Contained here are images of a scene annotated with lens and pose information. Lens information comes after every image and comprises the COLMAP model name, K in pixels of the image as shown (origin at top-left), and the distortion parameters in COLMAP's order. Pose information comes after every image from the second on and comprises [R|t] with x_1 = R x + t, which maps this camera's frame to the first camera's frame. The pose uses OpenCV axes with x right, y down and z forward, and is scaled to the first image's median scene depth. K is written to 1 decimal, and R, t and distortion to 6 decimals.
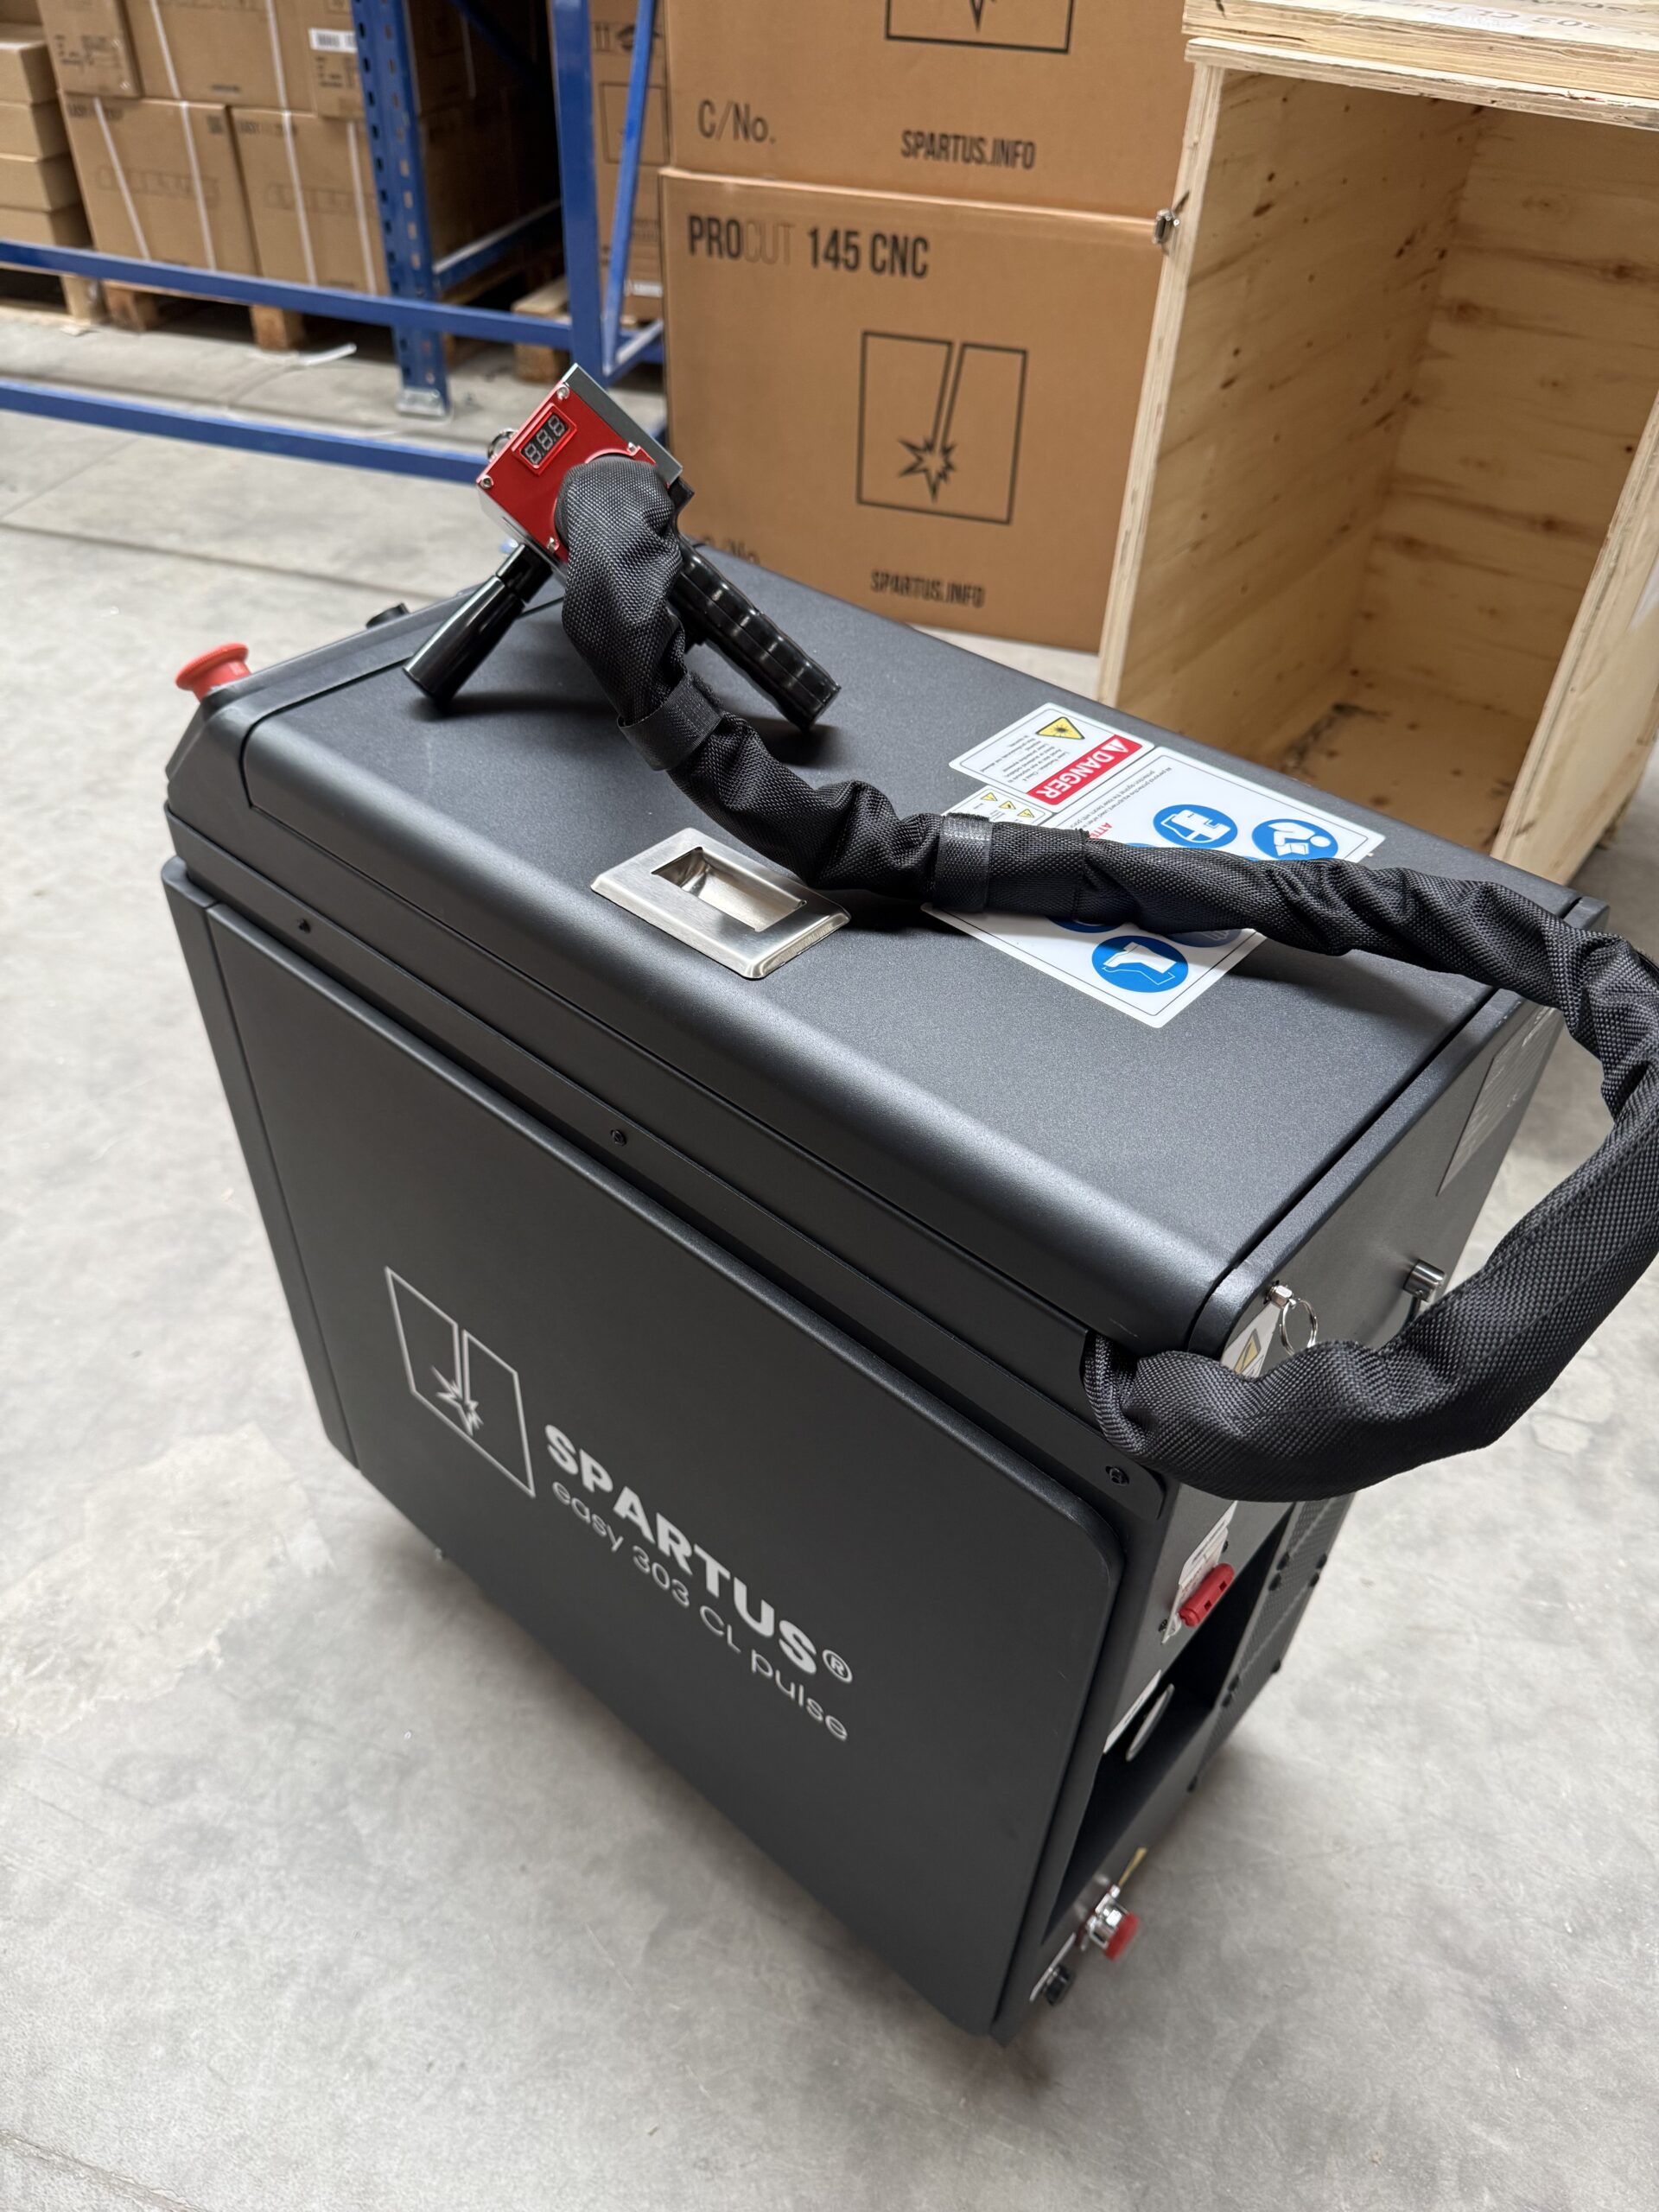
lens RADIAL K [[1568.6, 0, 818.1], [0, 1568.6, 1117.6], [0, 0, 1]] dist [0.025247, -0.032991]
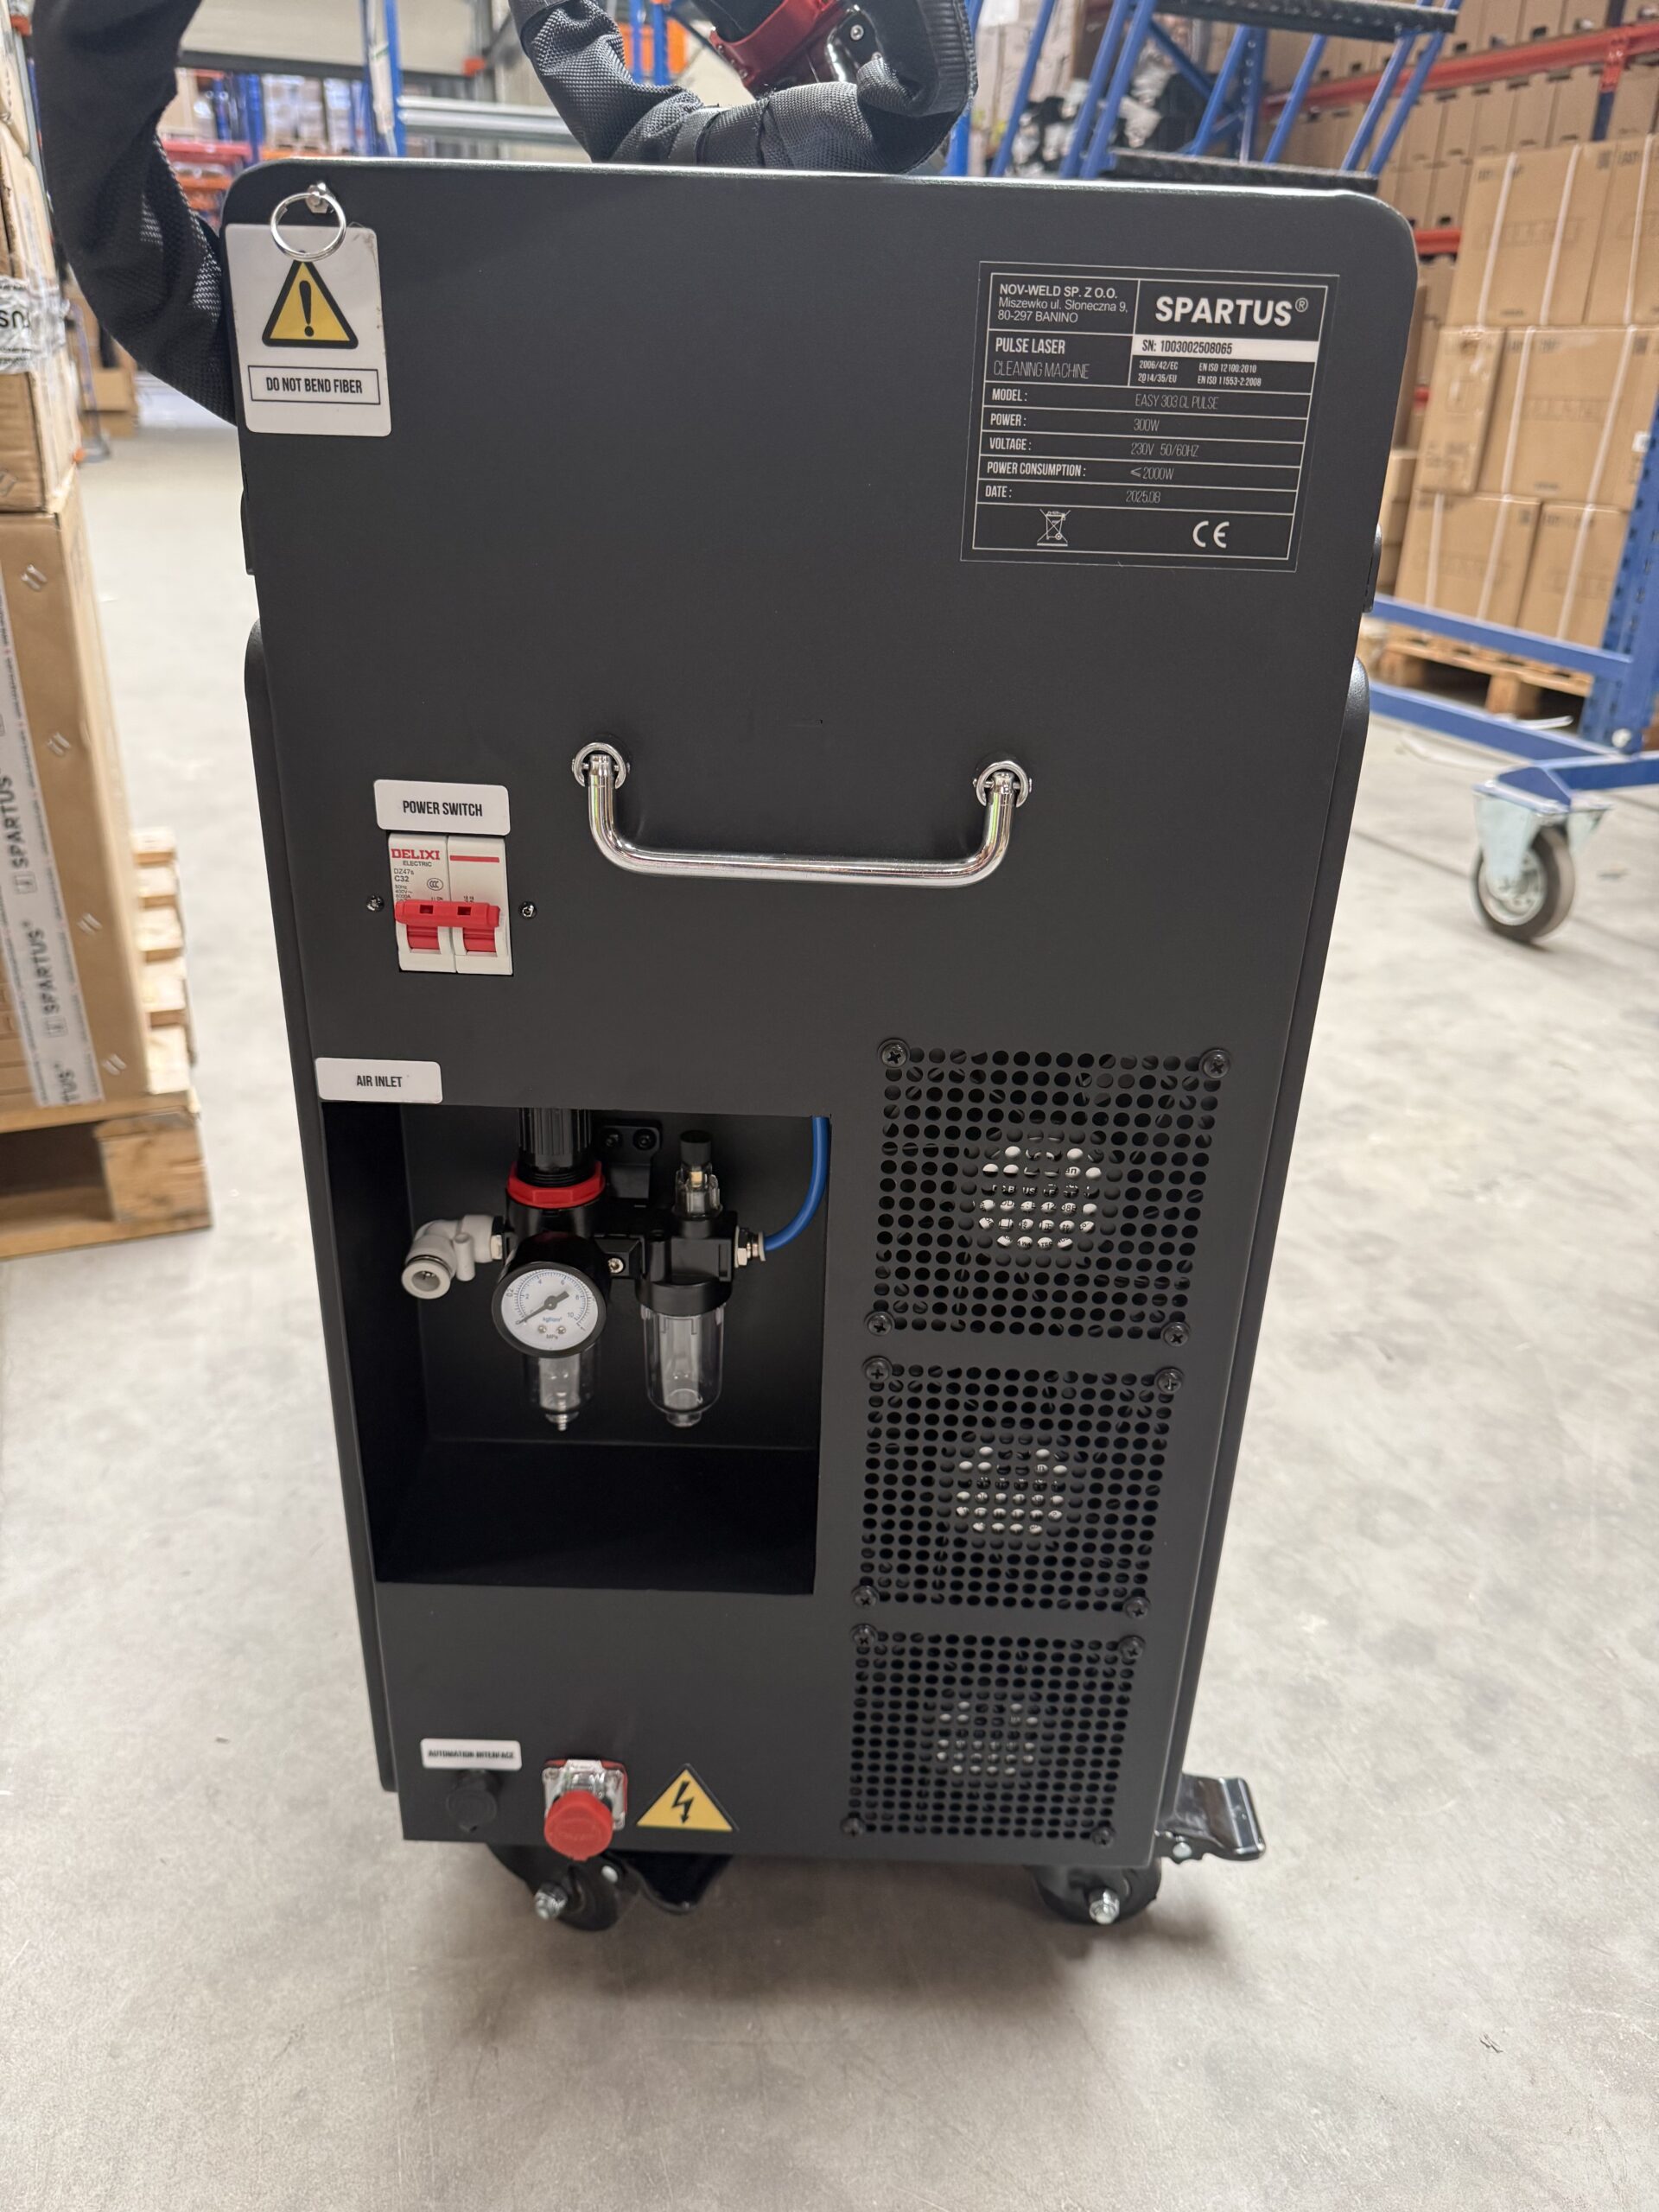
lens RADIAL K [[1575.3, 0, 829.5], [0, 1575.3, 1106.0], [0, 0, 1]] dist [0.021244, -0.030605]
pose [[0.649185, 0.320745, -0.689696, 0.608192], [-0.521560, 0.847718, -0.096691, 0.234191], [0.553655, 0.422489, 0.717614, 0.380719]]
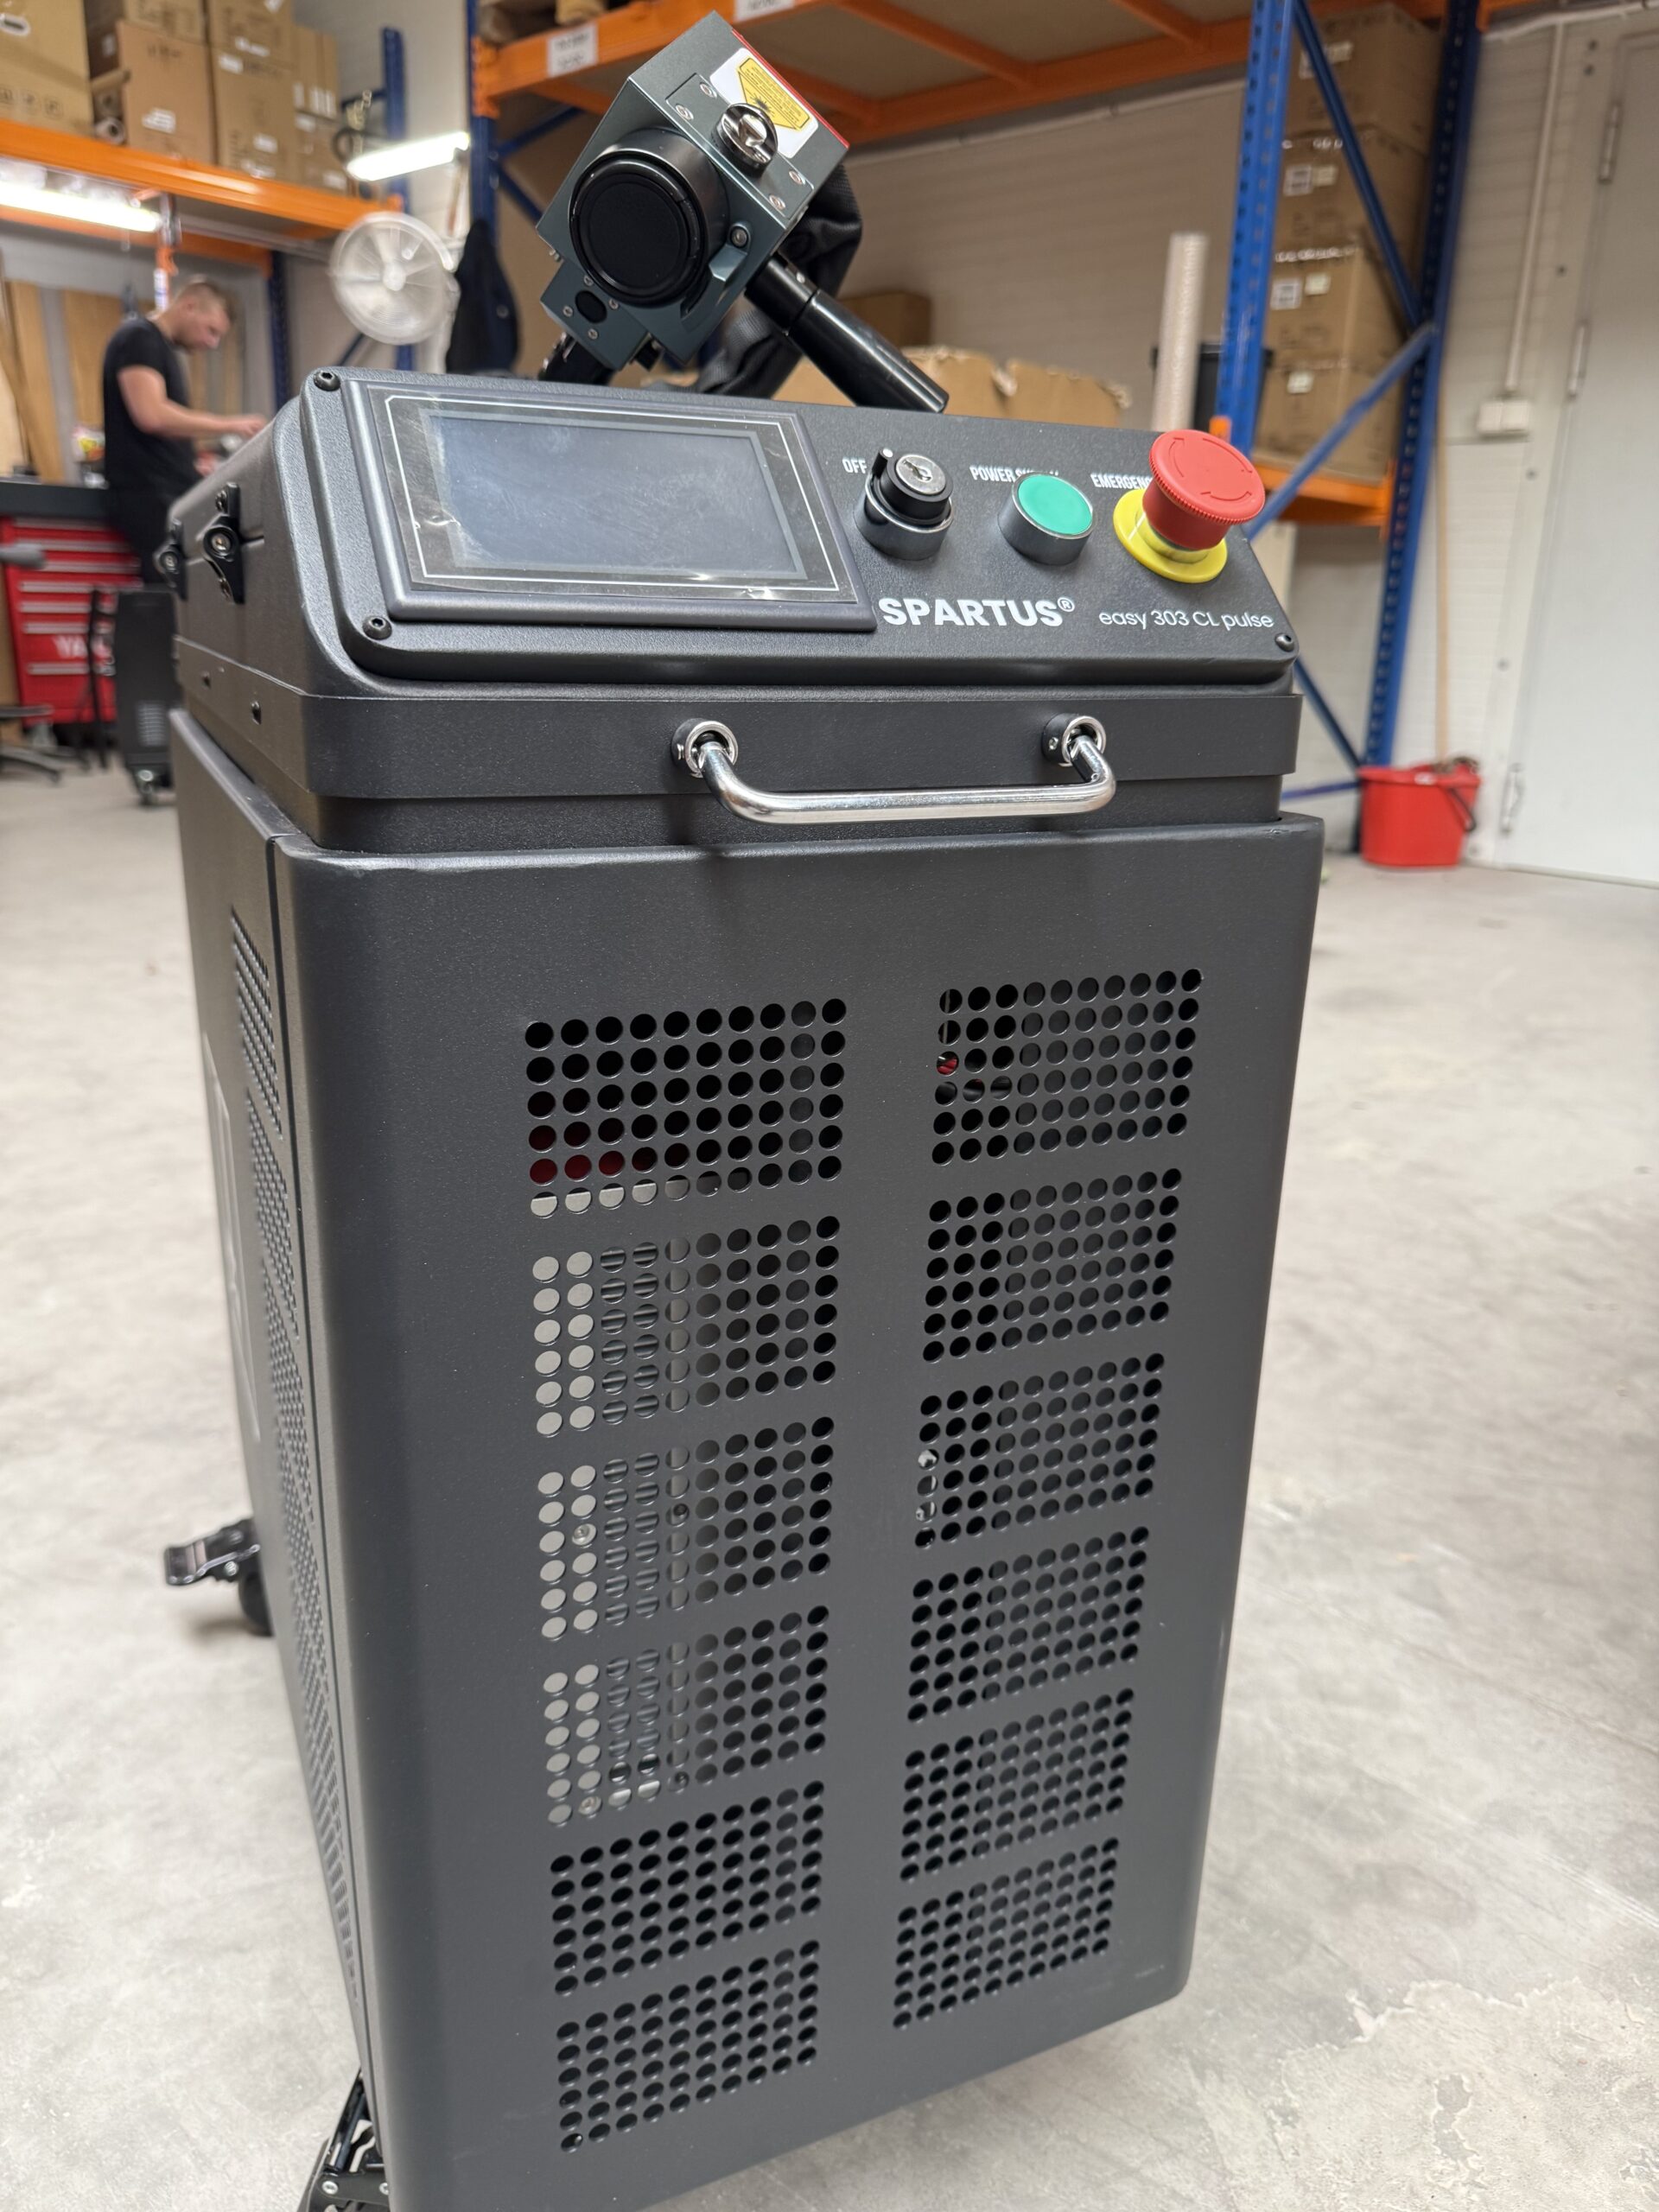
lens RADIAL K [[1595.3, 0, 831.1], [0, 1595.3, 1102.0], [0, 0, 1]] dist [-0.032746, -0.002314]
pose [[-0.910290, -0.168982, 0.377912, -0.436395], [0.239844, 0.528785, 0.814163, -0.575763], [-0.337413, 0.831764, -0.440818, 1.257064]]
